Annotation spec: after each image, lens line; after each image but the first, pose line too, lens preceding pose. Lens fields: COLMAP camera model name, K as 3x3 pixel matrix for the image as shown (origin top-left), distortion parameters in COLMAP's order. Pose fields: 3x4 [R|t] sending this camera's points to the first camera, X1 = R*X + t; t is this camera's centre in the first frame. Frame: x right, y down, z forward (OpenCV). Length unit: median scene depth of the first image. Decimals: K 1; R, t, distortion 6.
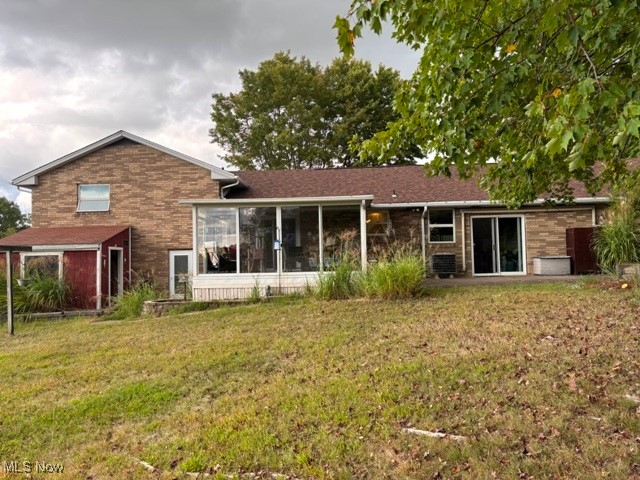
lens RADIAL K [[483.2, 0, 322.3], [0, 483.2, 240.6], [0, 0, 1]] dist [0.050418, -0.064632]
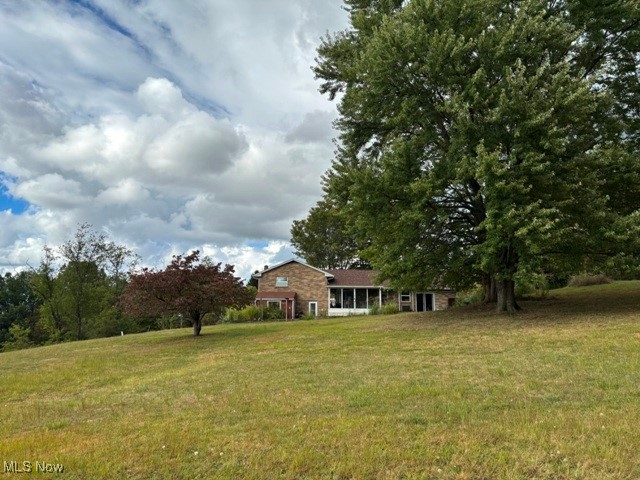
lens RADIAL K [[483.2, 0, 317.3], [0, 483.2, 241.5], [0, 0, 1]] dist [0.050418, -0.064632]
pose [[0.999541, 0.030279, -0.001284, -0.305613], [-0.030195, 0.991357, -0.127671, 0.035786], [-0.002593, 0.127651, 0.991816, -2.015640]]
